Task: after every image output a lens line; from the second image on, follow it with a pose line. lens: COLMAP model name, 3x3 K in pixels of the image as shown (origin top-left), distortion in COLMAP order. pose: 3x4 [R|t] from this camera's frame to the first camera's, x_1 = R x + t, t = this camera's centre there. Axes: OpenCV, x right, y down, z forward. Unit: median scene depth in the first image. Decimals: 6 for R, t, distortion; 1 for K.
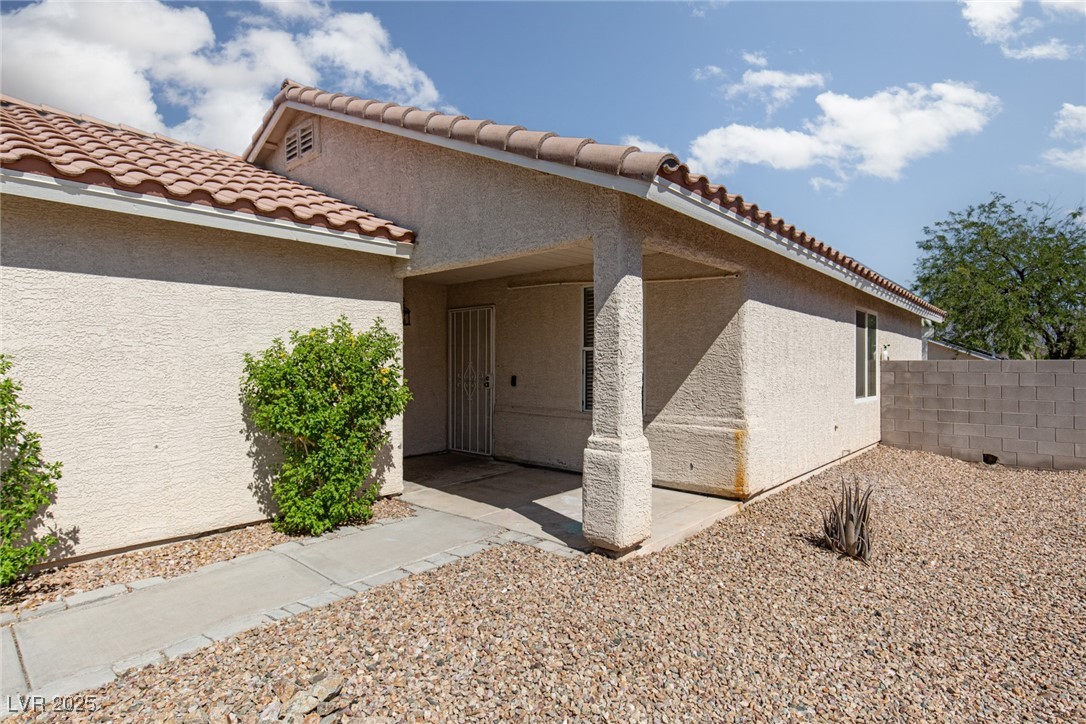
lens RADIAL K [[574.2, 0, 547.5], [0, 574.2, 361.6], [0, 0, 1]] dist [0.001034, 0.000155]
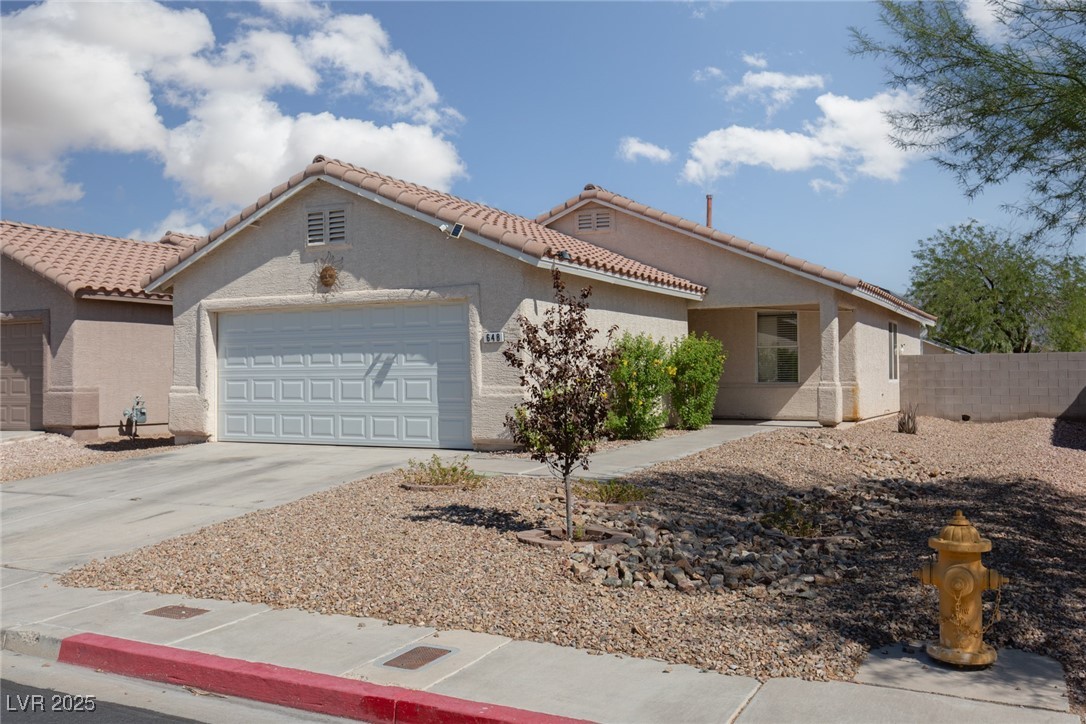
lens RADIAL K [[988.9, 0, 546.0], [0, 988.9, 361.5], [0, 0, 1]] dist [-0.002086, -0.000326]
pose [[0.971331, -0.004854, 0.237682, -1.569238], [0.006892, 0.999946, -0.007746, 0.049983], [-0.237631, 0.009162, 0.971312, -2.156200]]
